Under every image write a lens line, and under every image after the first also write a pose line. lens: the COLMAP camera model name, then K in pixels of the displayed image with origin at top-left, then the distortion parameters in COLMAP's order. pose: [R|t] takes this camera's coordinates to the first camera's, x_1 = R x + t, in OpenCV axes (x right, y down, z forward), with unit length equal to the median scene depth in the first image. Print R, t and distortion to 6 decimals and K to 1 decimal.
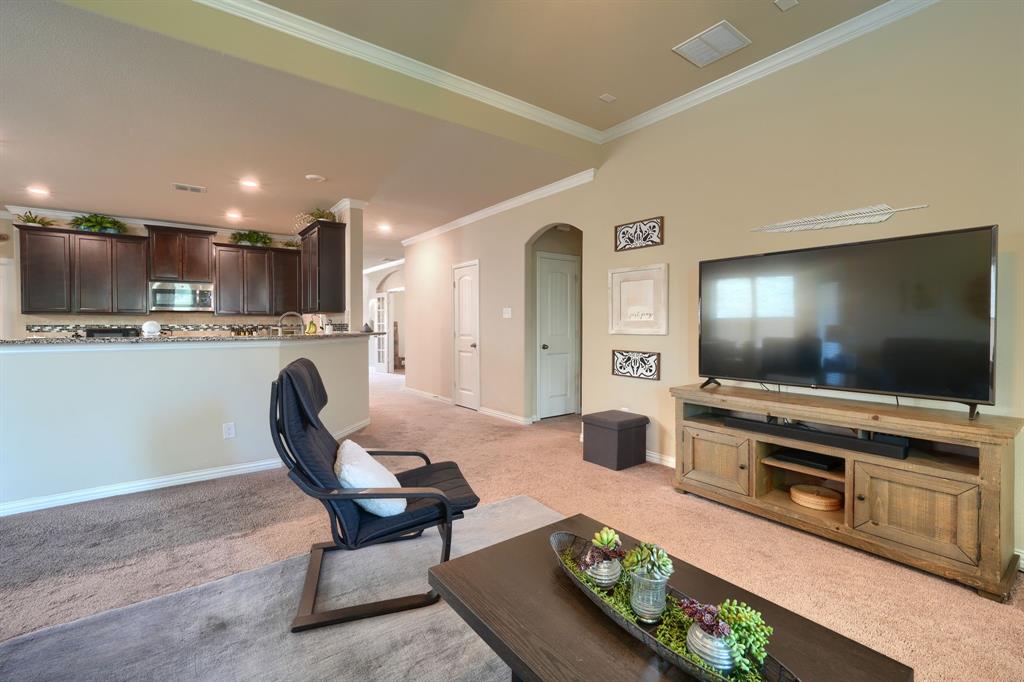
lens RADIAL K [[443.3, 0, 512.2], [0, 443.3, 337.4], [0, 0, 1]] dist [0.002520, 0.000342]
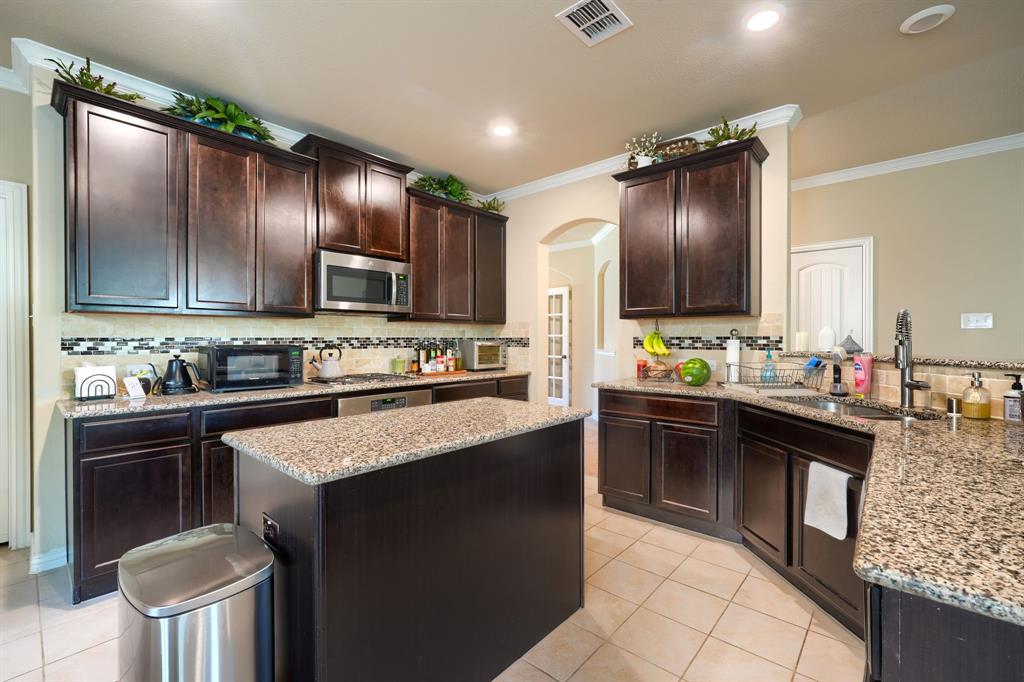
lens RADIAL K [[443.3, 0, 512.2], [0, 443.3, 337.4], [0, 0, 1]] dist [0.002520, 0.000342]
pose [[0.981417, 0.004059, 0.191846, -0.723395], [0.001467, 0.999588, -0.028653, -0.014779], [-0.191884, 0.028402, 0.981007, 0.492782]]
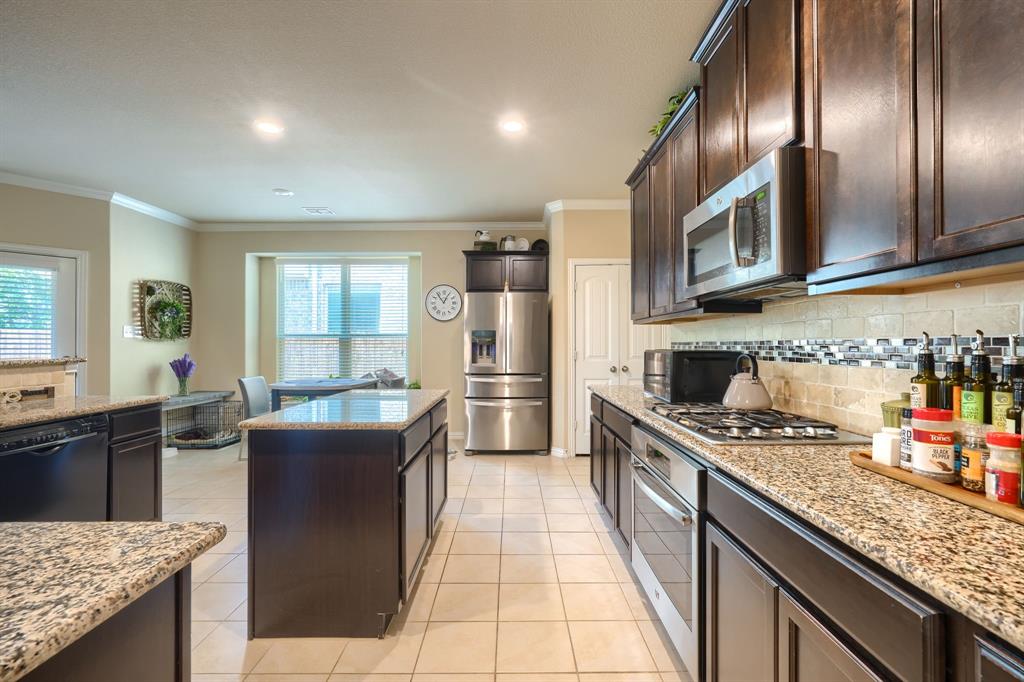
lens RADIAL K [[443.3, 0, 512.2], [0, 443.3, 337.4], [0, 0, 1]] dist [0.002520, 0.000342]
pose [[-0.604295, -0.008811, -0.796712, -0.477491], [-0.020477, 0.999780, 0.004475, -0.030802], [0.796498, 0.019018, -0.604342, 1.132598]]
